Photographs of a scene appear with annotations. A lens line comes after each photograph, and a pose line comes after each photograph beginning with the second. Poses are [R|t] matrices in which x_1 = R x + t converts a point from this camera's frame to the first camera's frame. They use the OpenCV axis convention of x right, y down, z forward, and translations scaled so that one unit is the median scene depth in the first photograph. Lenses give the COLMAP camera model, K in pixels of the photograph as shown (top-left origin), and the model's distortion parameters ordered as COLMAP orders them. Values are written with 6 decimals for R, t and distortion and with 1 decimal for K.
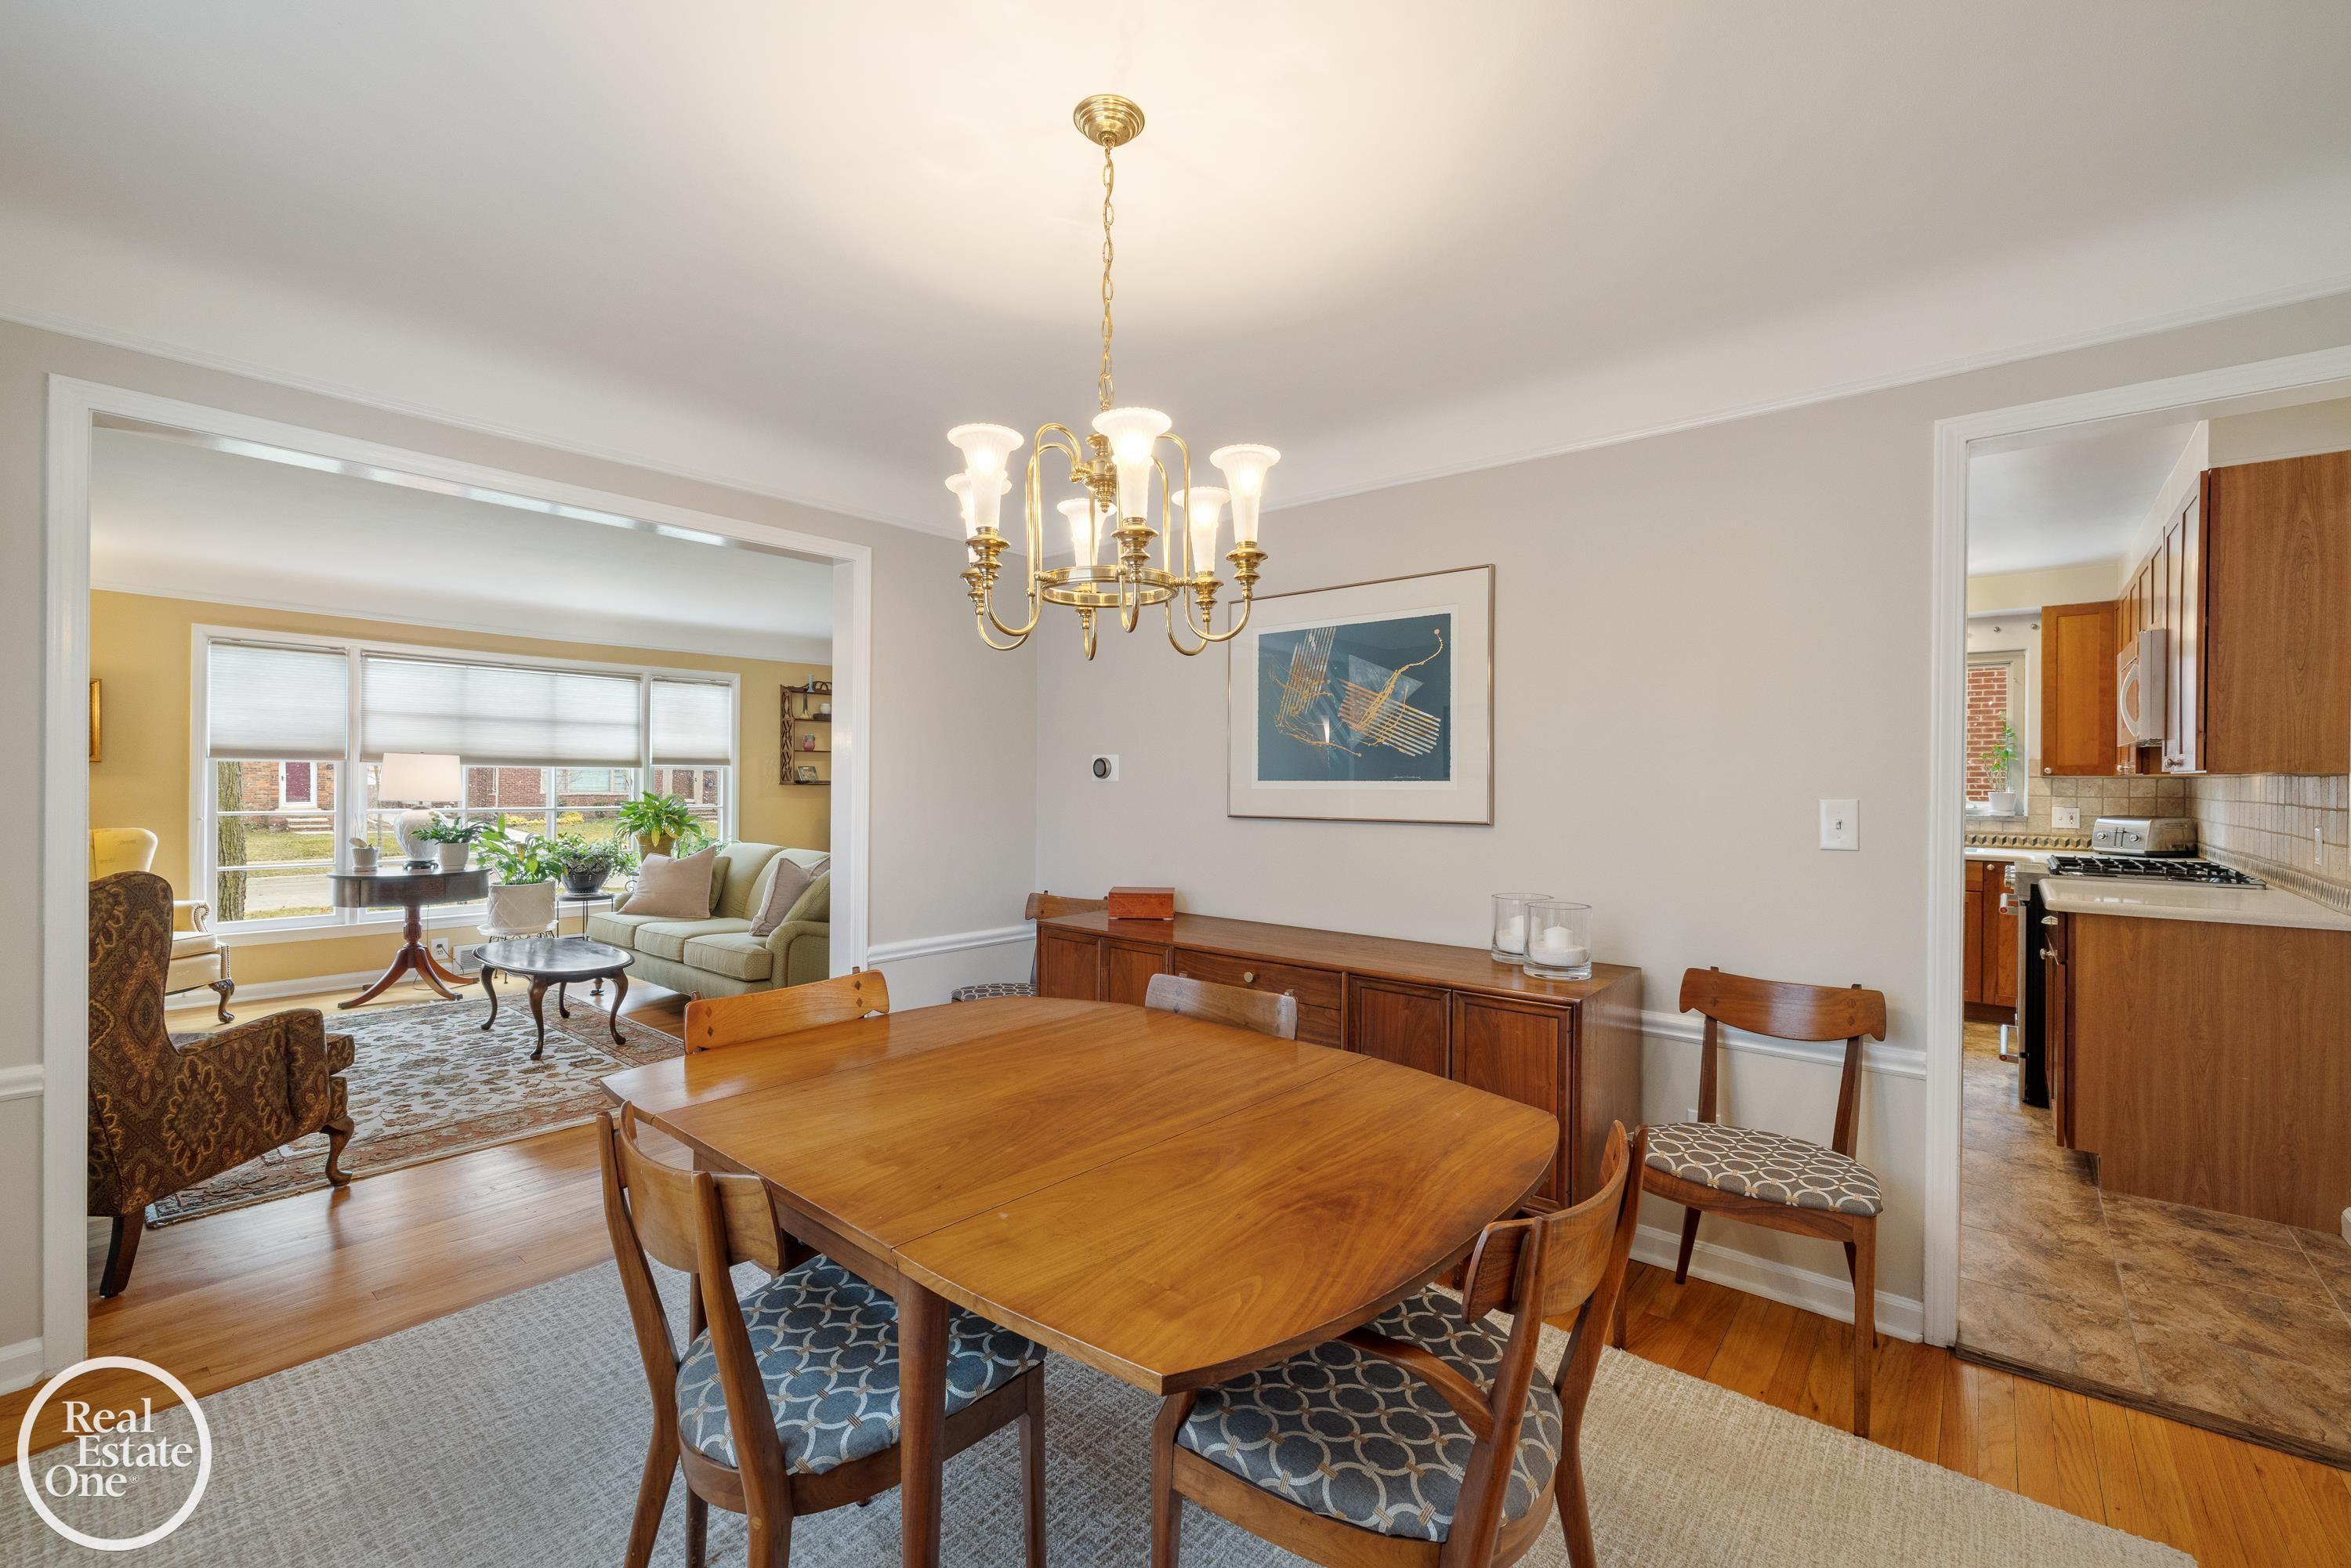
lens RADIAL K [[1001.3, 0, 1175.5], [0, 1001.3, 784.0], [0, 0, 1]] dist [-0.002350, -0.000194]
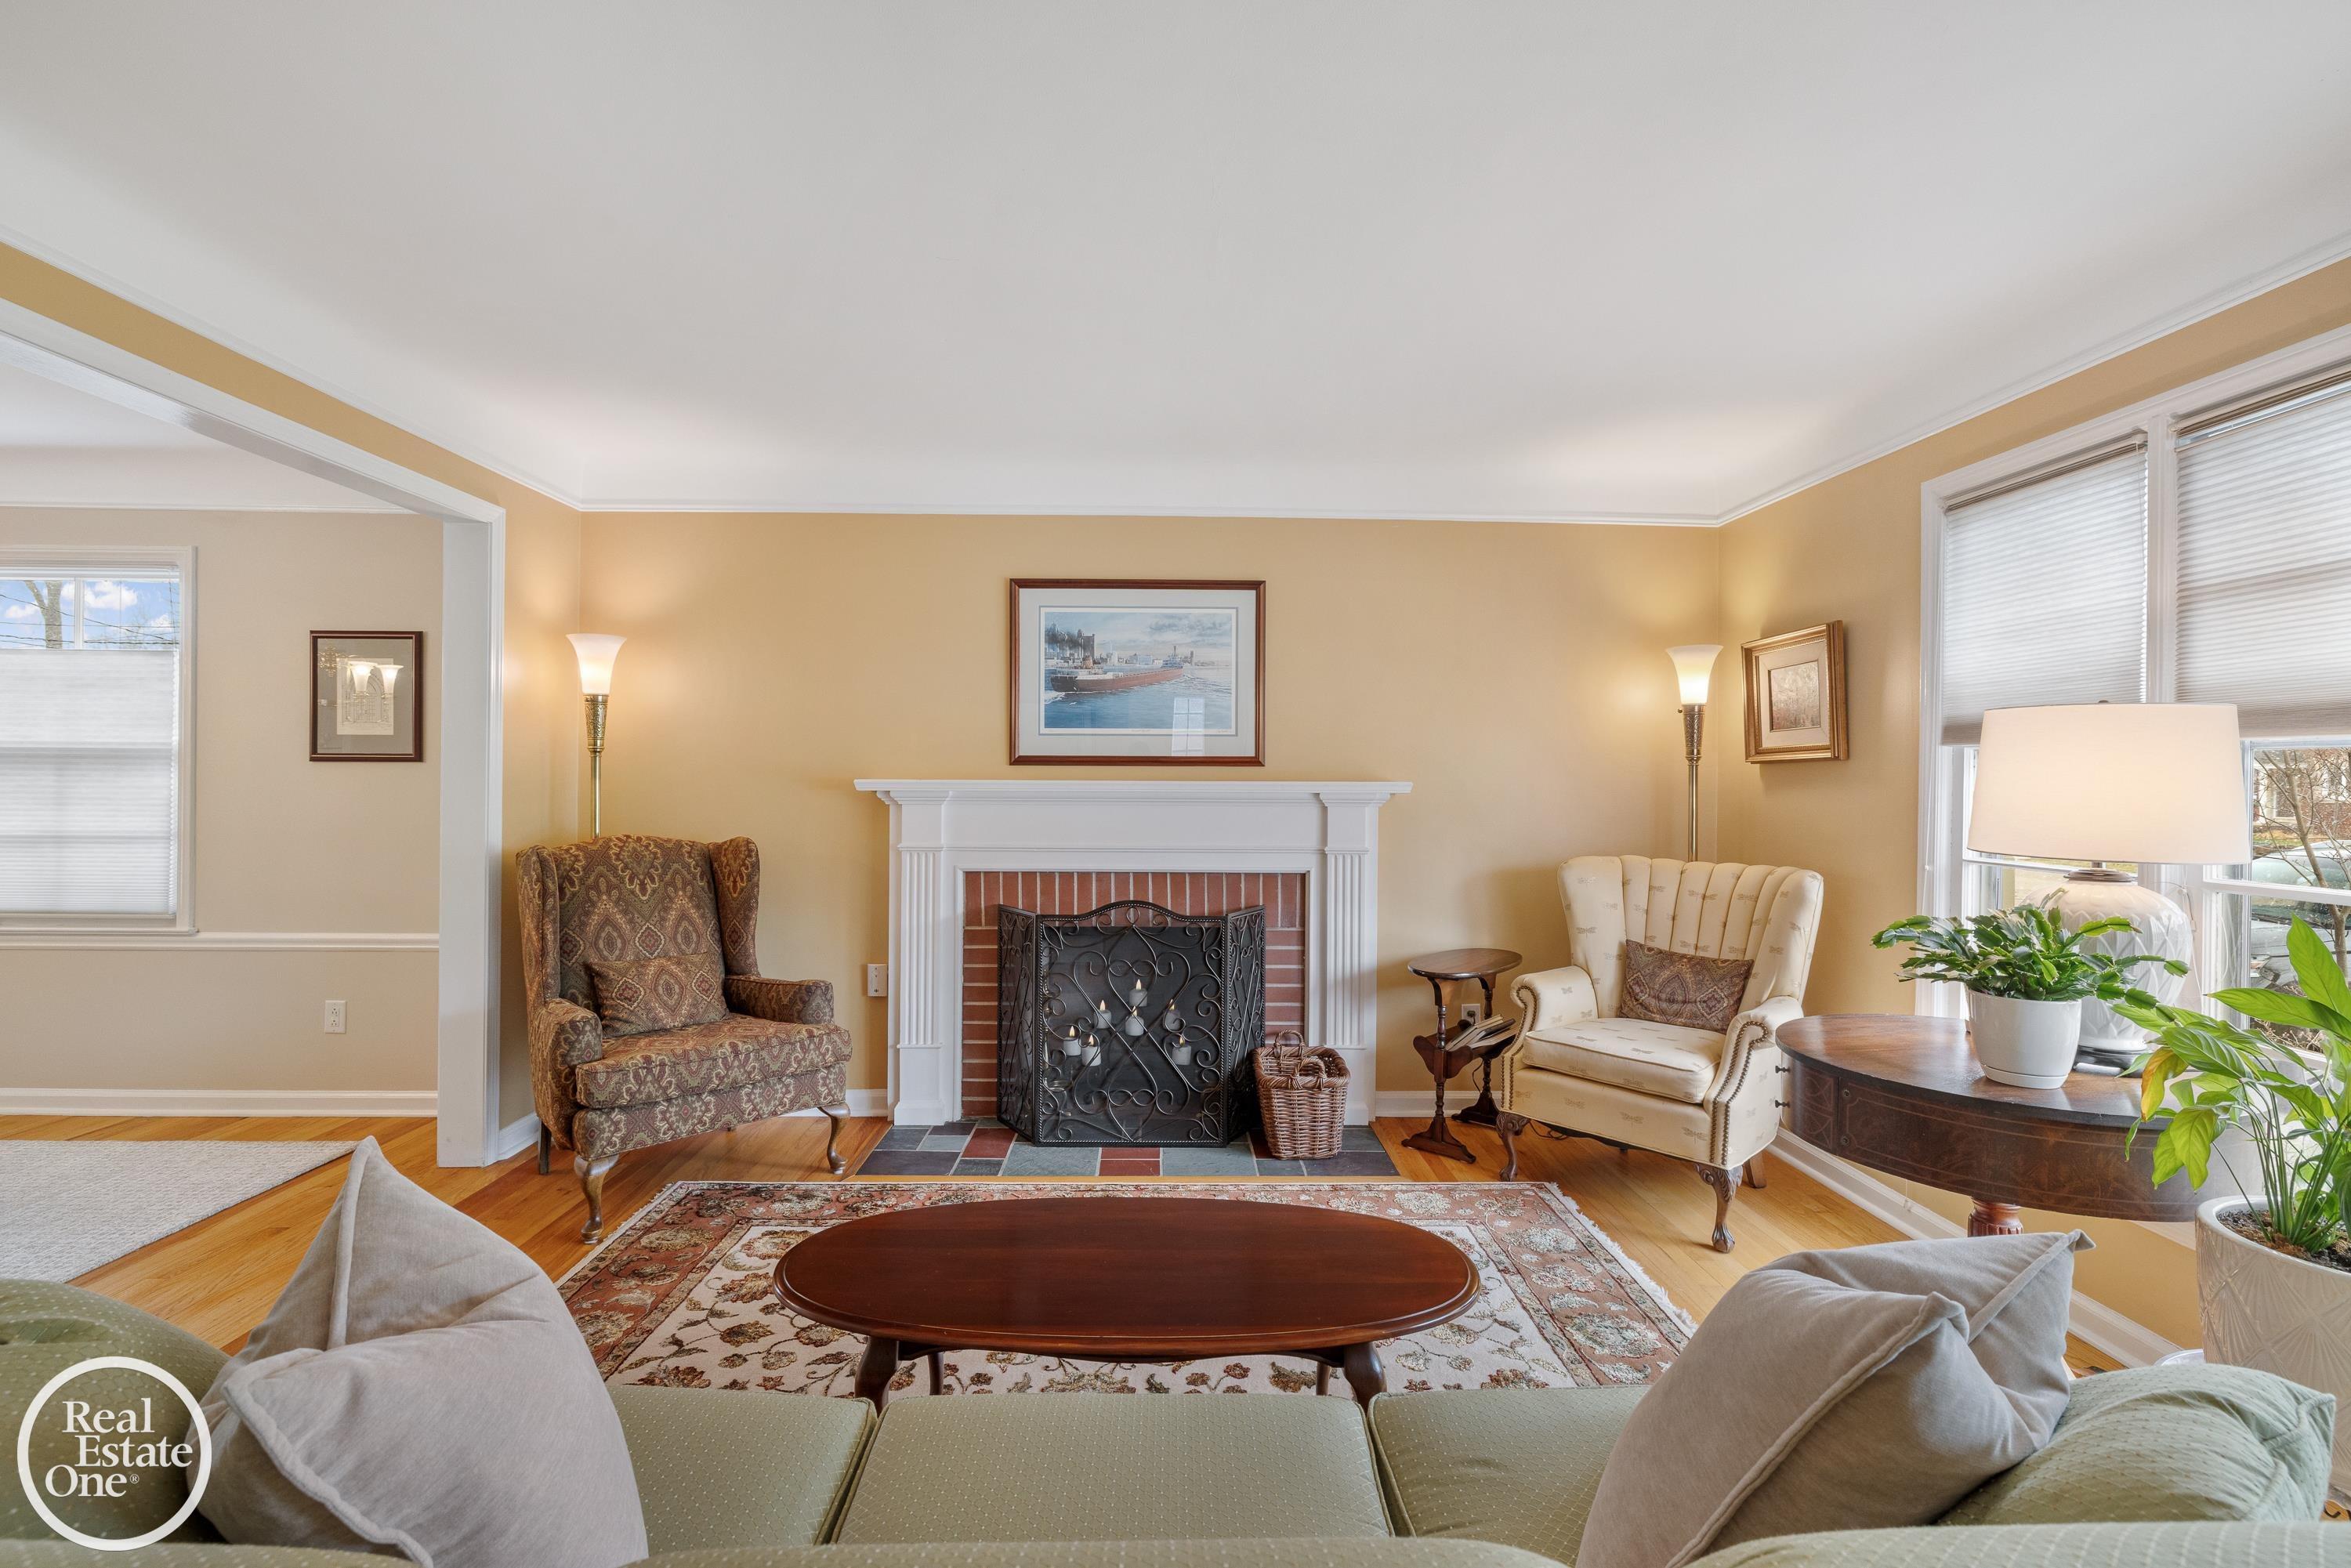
lens RADIAL K [[1055.3, 0, 1175.5], [0, 1055.3, 784.0], [0, 0, 1]] dist [-0.001586, -0.000369]
pose [[-0.750776, -0.012309, -0.660443, -0.344219], [-0.019207, 0.999810, 0.003201, -0.001870], [0.660278, 0.015088, -0.750870, 1.145729]]
